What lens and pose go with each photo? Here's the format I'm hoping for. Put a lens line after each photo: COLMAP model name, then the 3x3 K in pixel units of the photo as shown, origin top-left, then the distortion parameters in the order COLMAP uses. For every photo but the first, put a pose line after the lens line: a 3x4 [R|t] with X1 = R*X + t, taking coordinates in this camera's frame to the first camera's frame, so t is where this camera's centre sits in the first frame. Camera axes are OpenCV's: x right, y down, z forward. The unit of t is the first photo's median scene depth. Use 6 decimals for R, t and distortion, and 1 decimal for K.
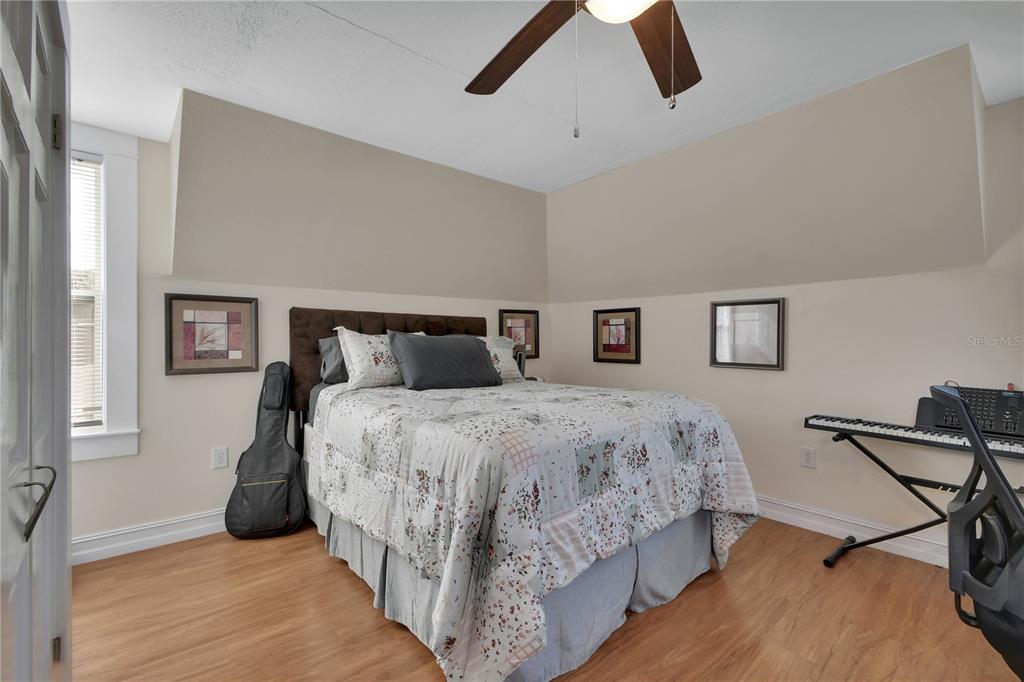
lens RADIAL K [[471.1, 0, 512.0], [0, 471.1, 341.0], [0, 0, 1]] dist [-0.001274, -0.000135]
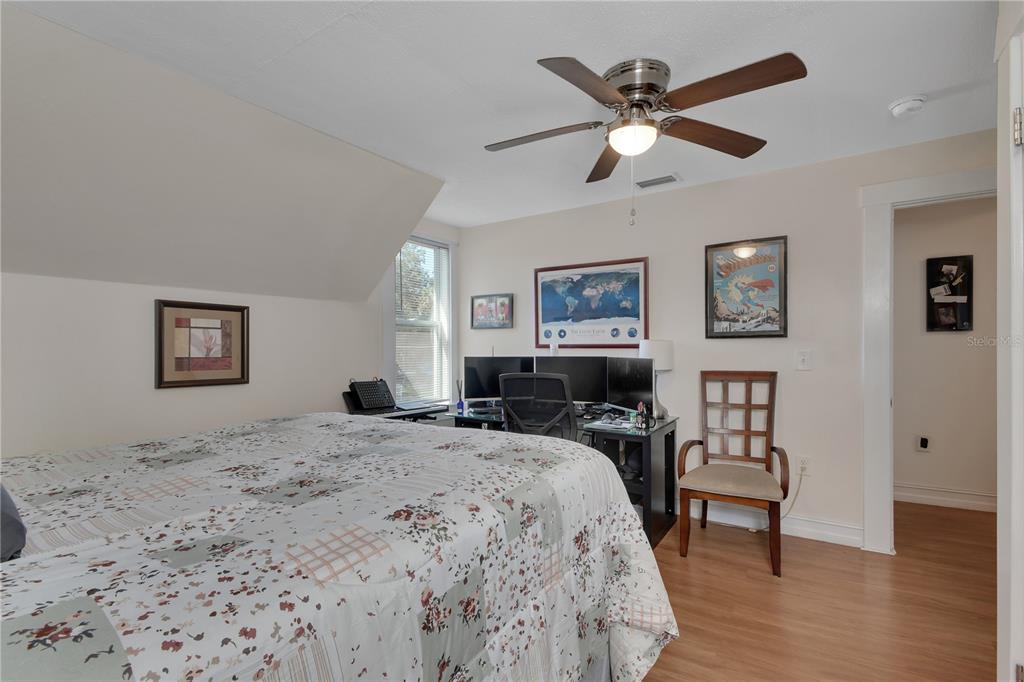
lens RADIAL K [[471.1, 0, 512.0], [0, 471.1, 341.0], [0, 0, 1]] dist [-0.001274, -0.000135]
pose [[-0.235649, 0.013745, 0.971741, -0.512085], [-0.001185, 0.999895, -0.014431, -0.007020], [-0.971837, -0.004552, -0.235608, 0.741205]]
